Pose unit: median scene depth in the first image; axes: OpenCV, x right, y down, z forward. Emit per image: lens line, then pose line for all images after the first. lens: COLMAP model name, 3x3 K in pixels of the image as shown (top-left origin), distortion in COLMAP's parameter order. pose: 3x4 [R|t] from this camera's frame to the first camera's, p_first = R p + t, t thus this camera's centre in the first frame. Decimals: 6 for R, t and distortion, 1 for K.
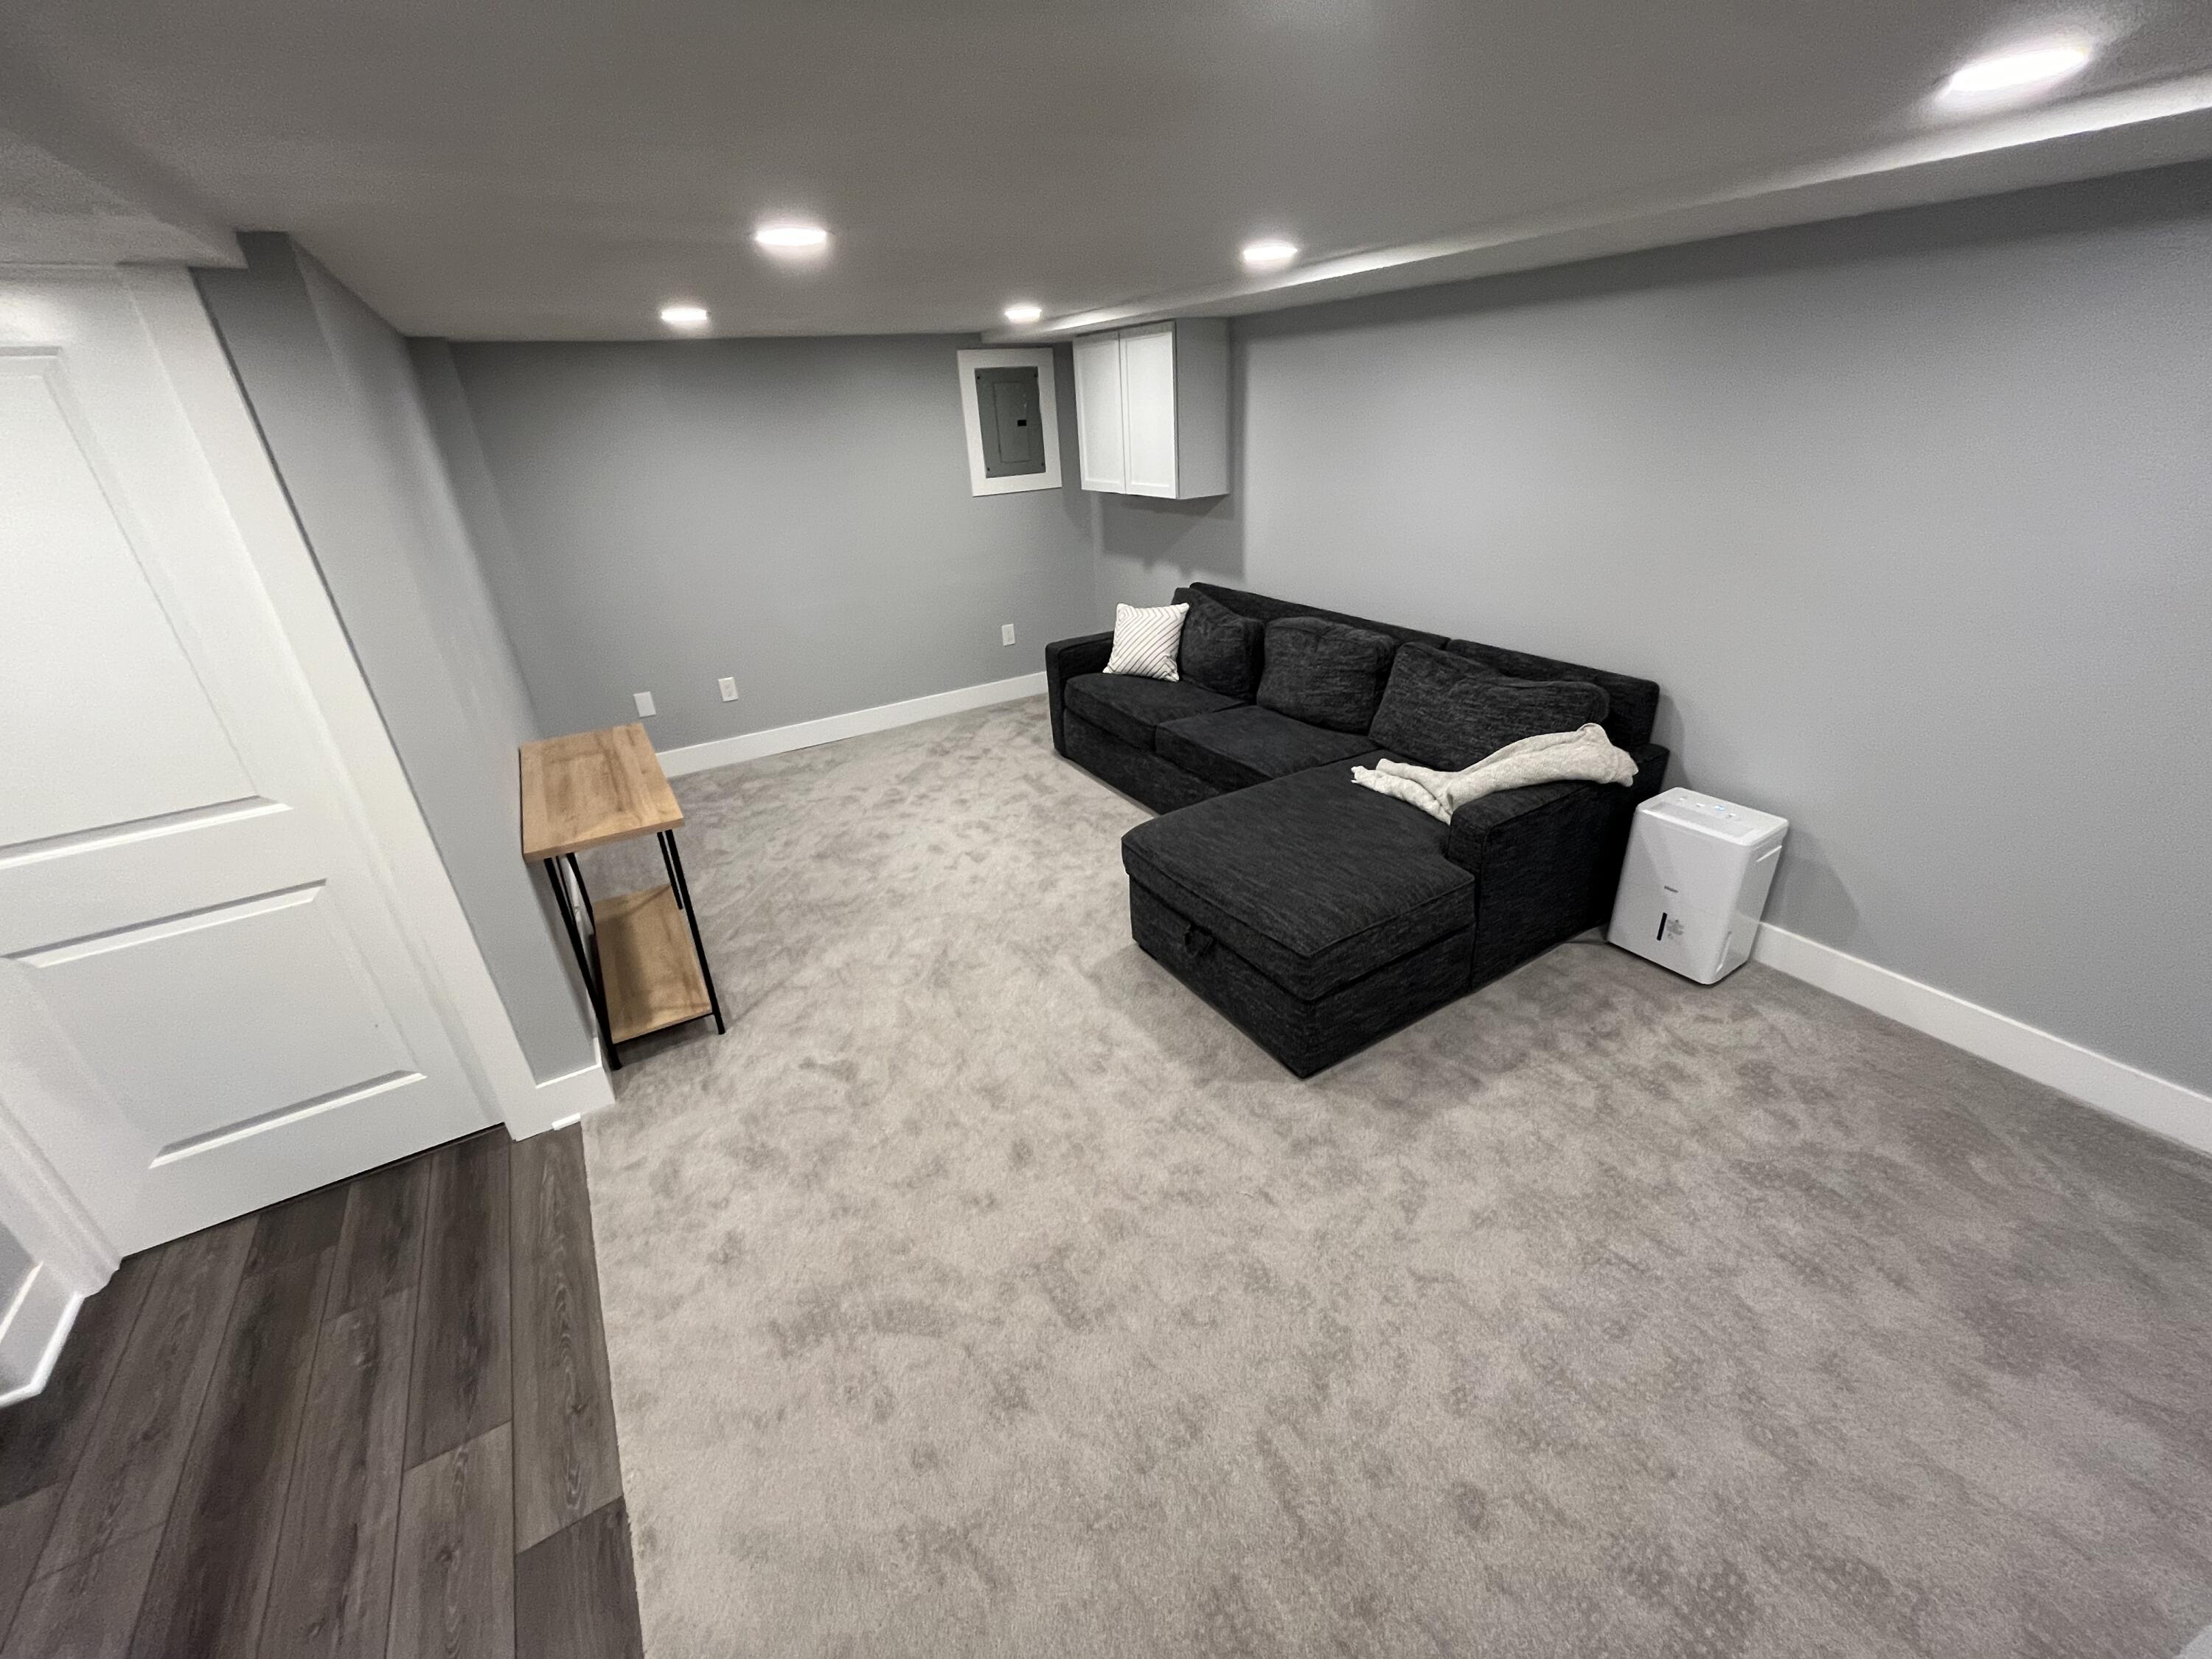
lens RADIAL K [[885.9, 0, 1108.5], [0, 885.9, 842.7], [0, 0, 1]] dist [-0.003449, -0.000198]
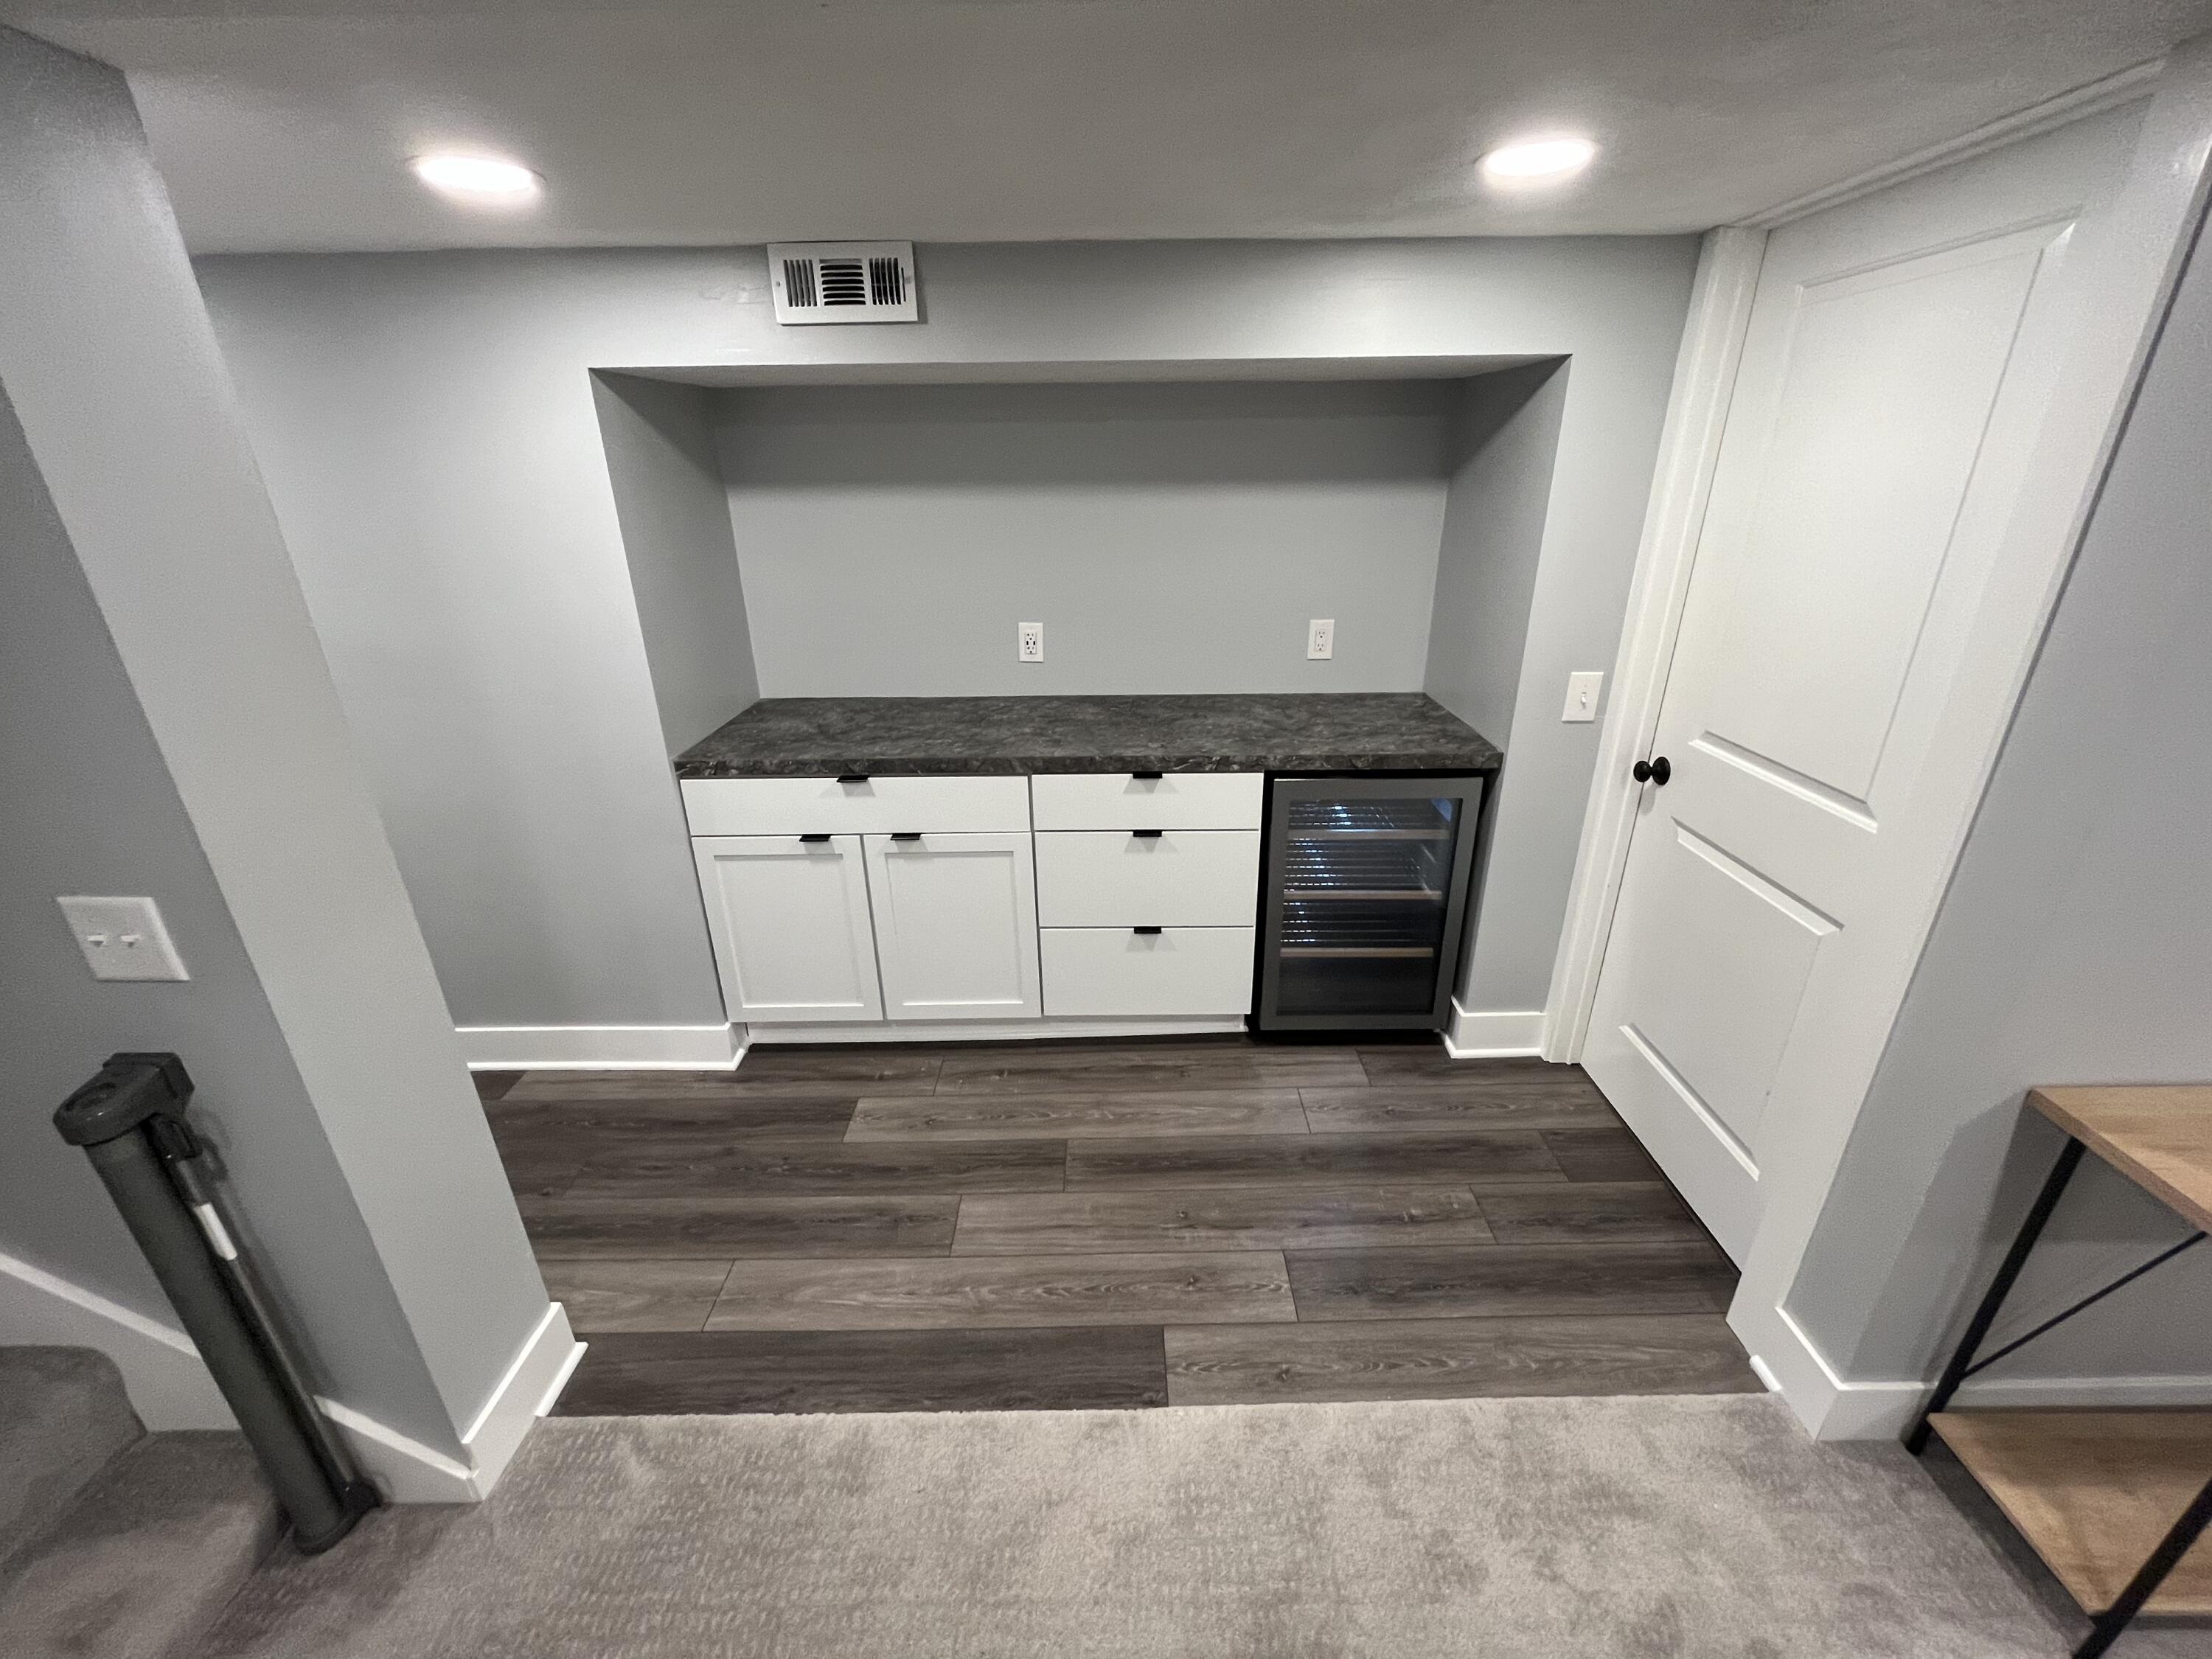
lens RADIAL K [[885.9, 0, 1107.0], [0, 885.9, 826.1], [0, 0, 1]] dist [-0.003449, -0.000198]
pose [[-0.526094, 0.371534, -0.764975, 0.015020], [-0.343406, 0.730111, 0.590771, -0.266835], [0.778009, 0.573498, -0.256520, 0.668730]]
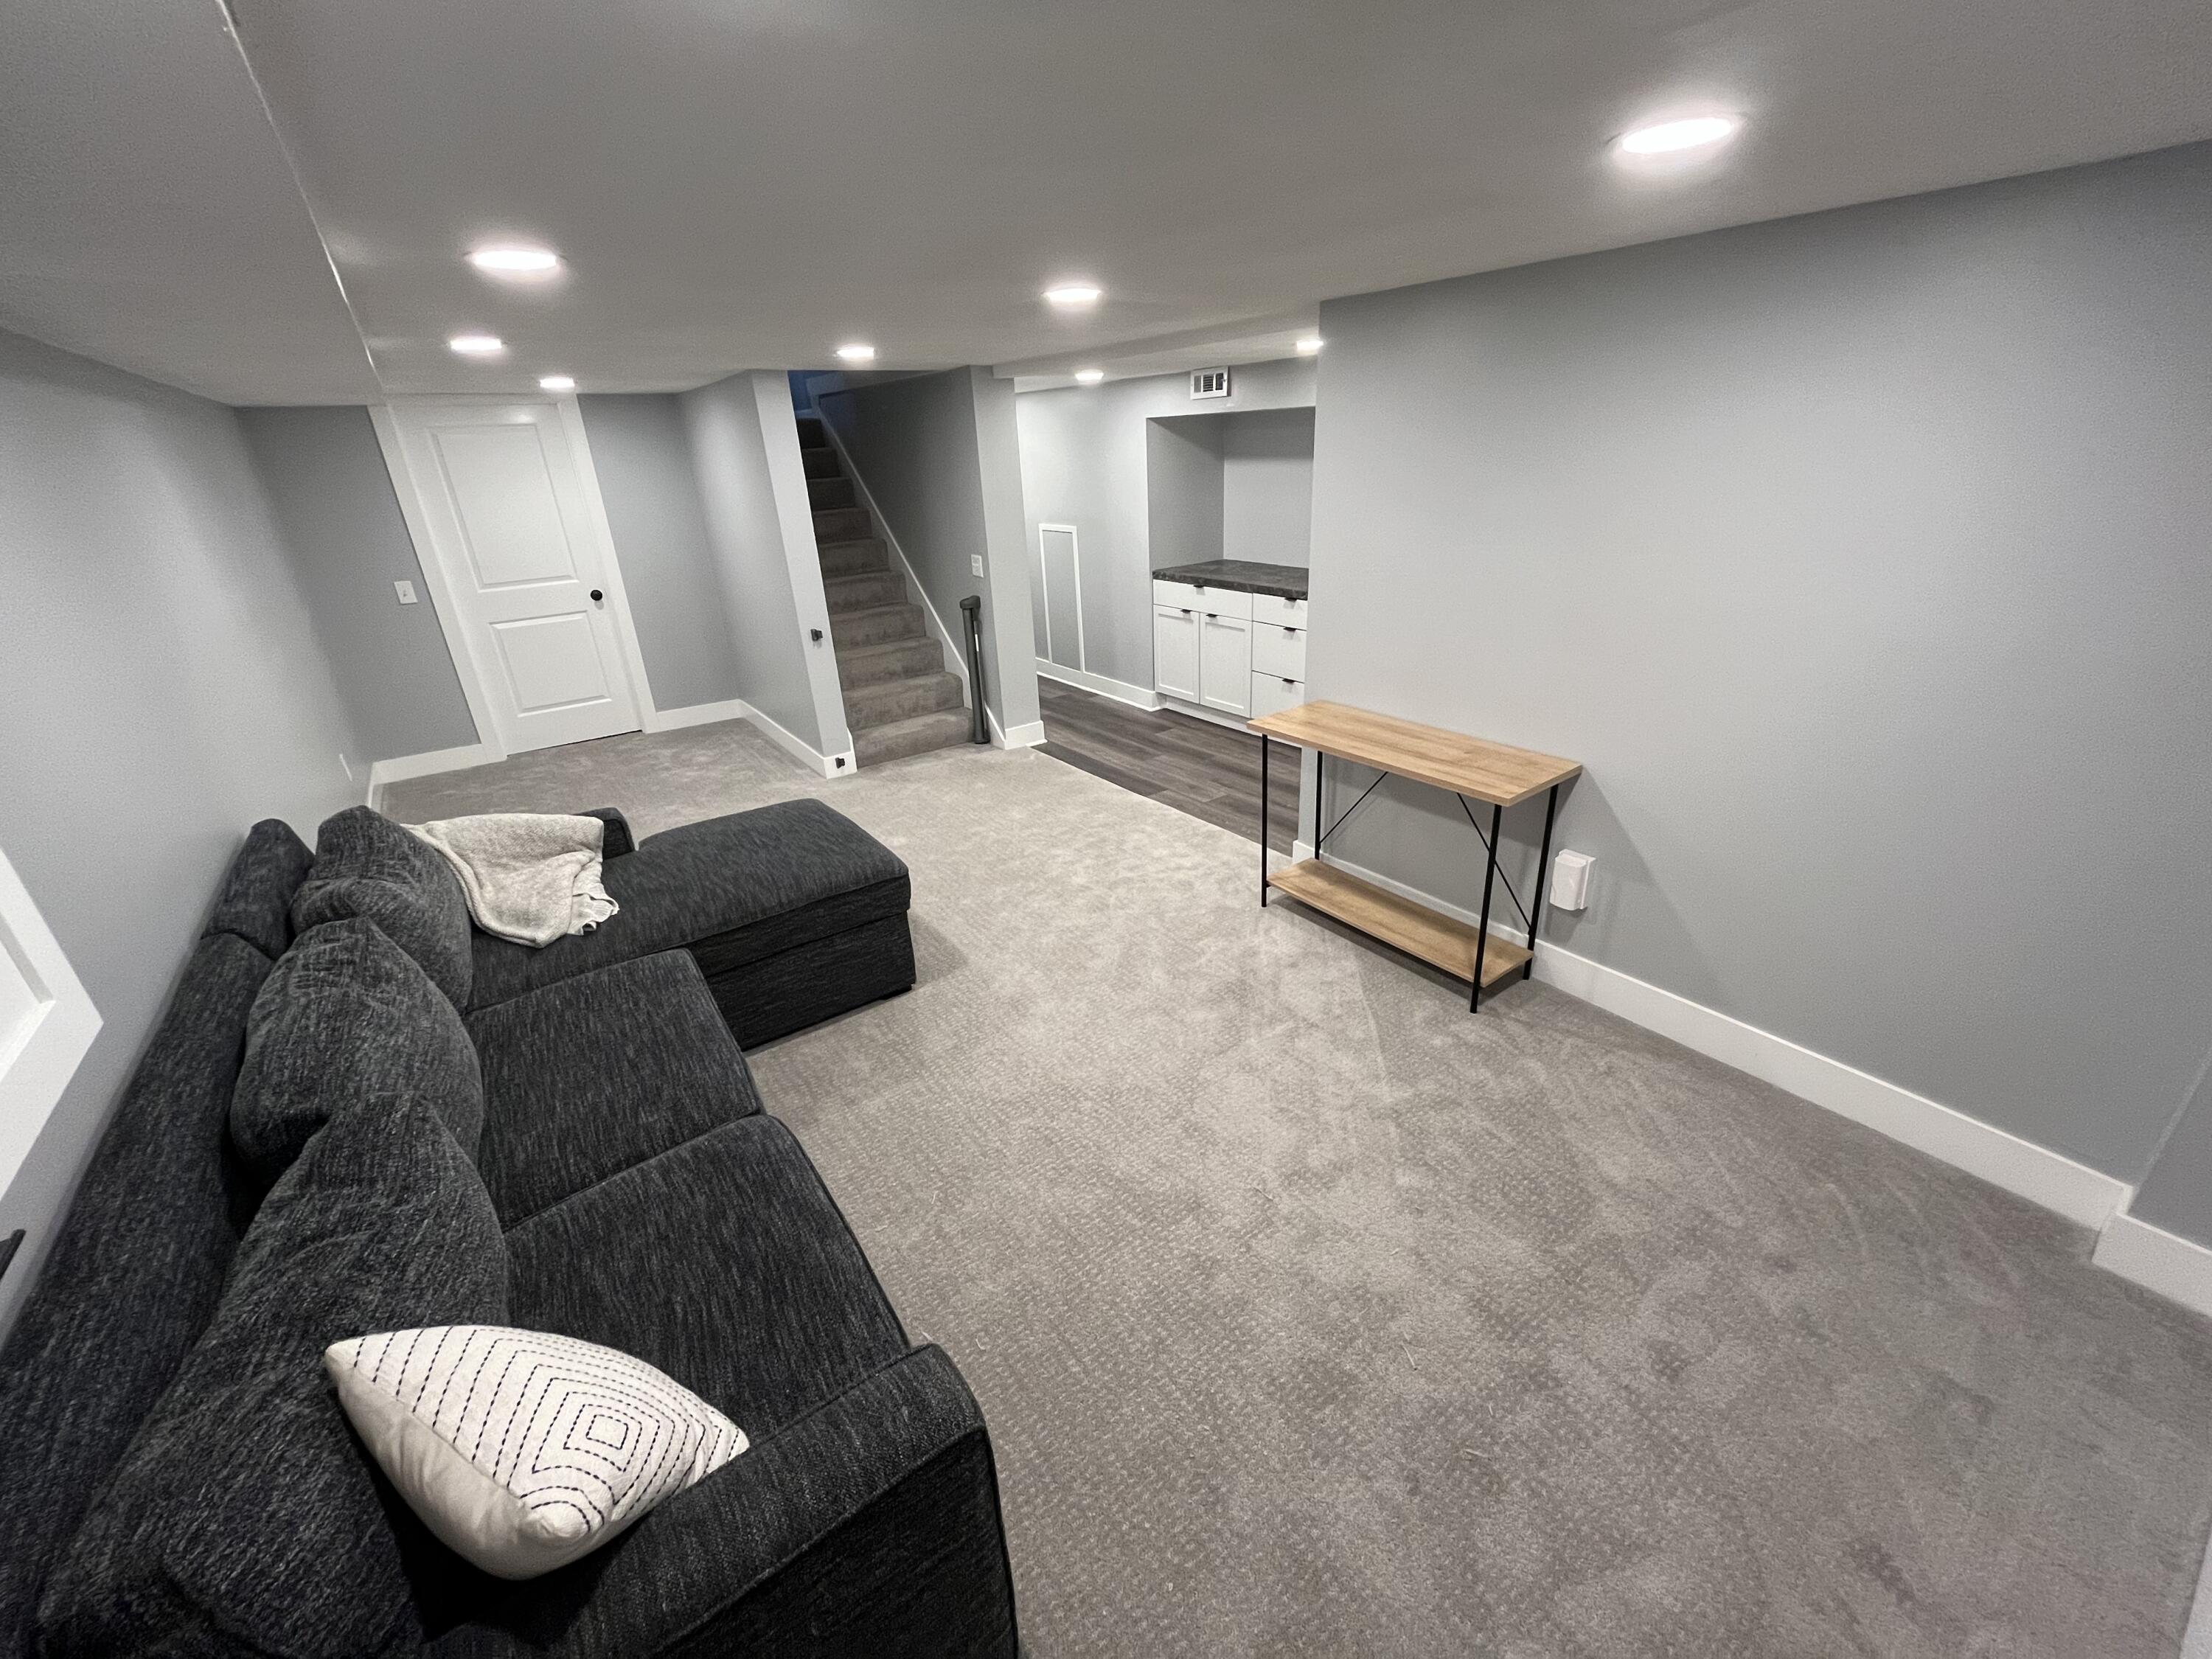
lens RADIAL K [[885.9, 0, 1117.0], [0, 885.9, 826.7], [0, 0, 1]] dist [-0.003449, -0.000198]
pose [[-0.992668, 0.115707, -0.034970, -0.287571], [0.047935, 0.642404, 0.764865, -1.137744], [0.110965, 0.757581, -0.643241, 2.367745]]
